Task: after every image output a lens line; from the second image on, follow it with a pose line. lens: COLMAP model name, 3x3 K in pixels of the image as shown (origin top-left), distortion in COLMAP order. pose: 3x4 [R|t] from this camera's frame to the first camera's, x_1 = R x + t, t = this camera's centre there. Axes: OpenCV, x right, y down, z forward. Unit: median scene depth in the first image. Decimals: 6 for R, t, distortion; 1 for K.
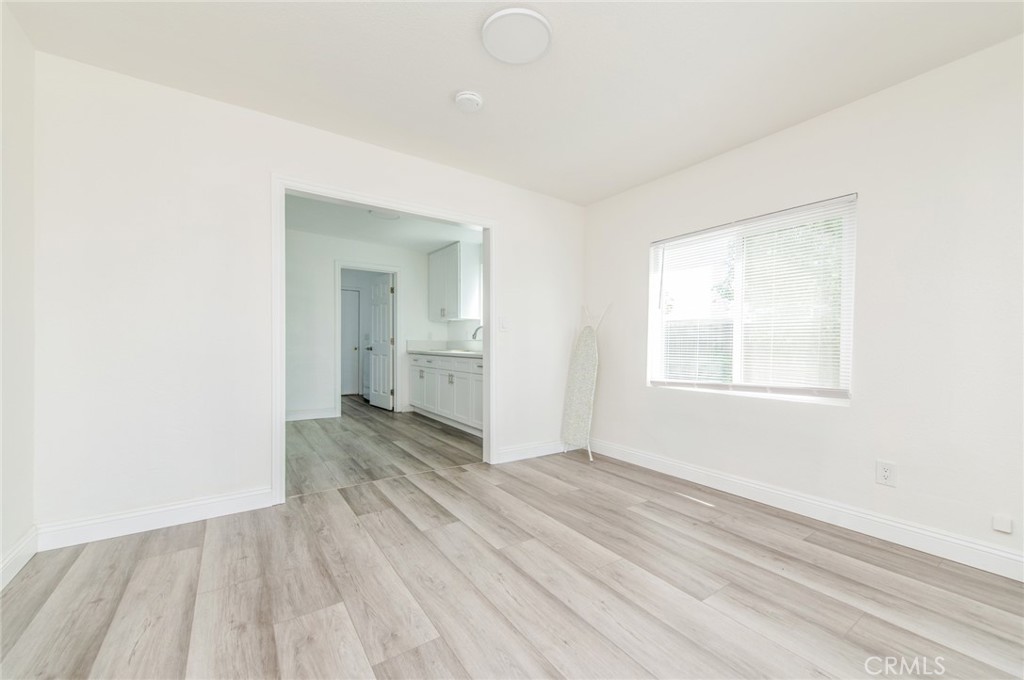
lens RADIAL K [[401.9, 0, 517.3], [0, 401.9, 341.2], [0, 0, 1]] dist [0.002377, -0.000004]
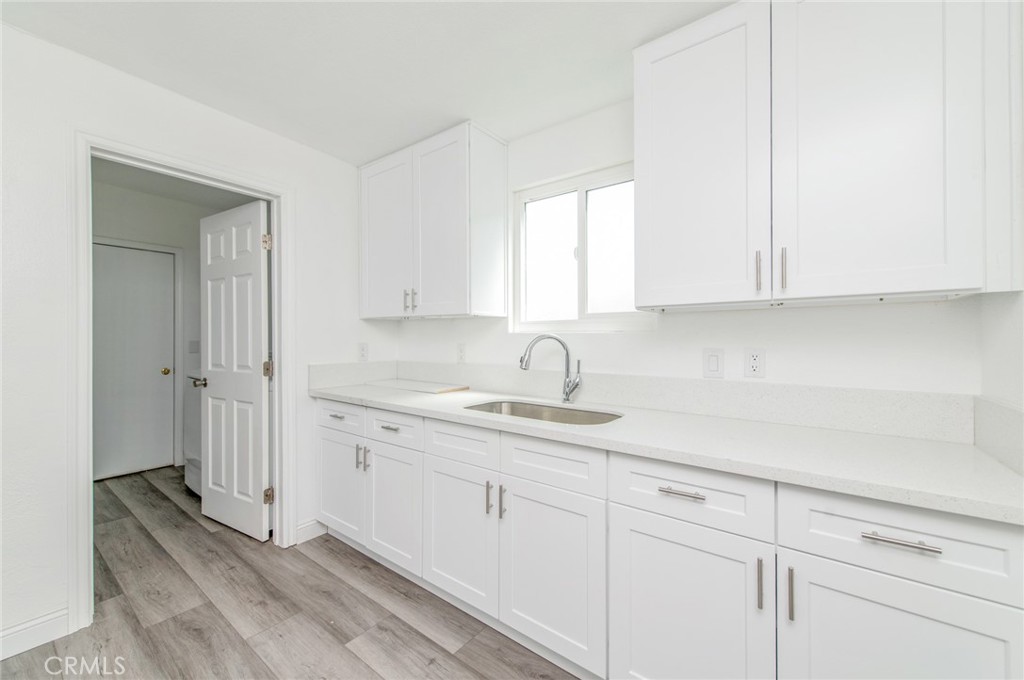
lens RADIAL K [[401.9, 0, 510.6], [0, 401.9, 337.9], [0, 0, 1]] dist [0.002377, -0.000004]
pose [[0.953565, -0.003445, 0.301167, -0.200747], [0.001072, 0.999967, 0.008043, -0.033488], [-0.301185, -0.007346, 0.953538, 0.544373]]
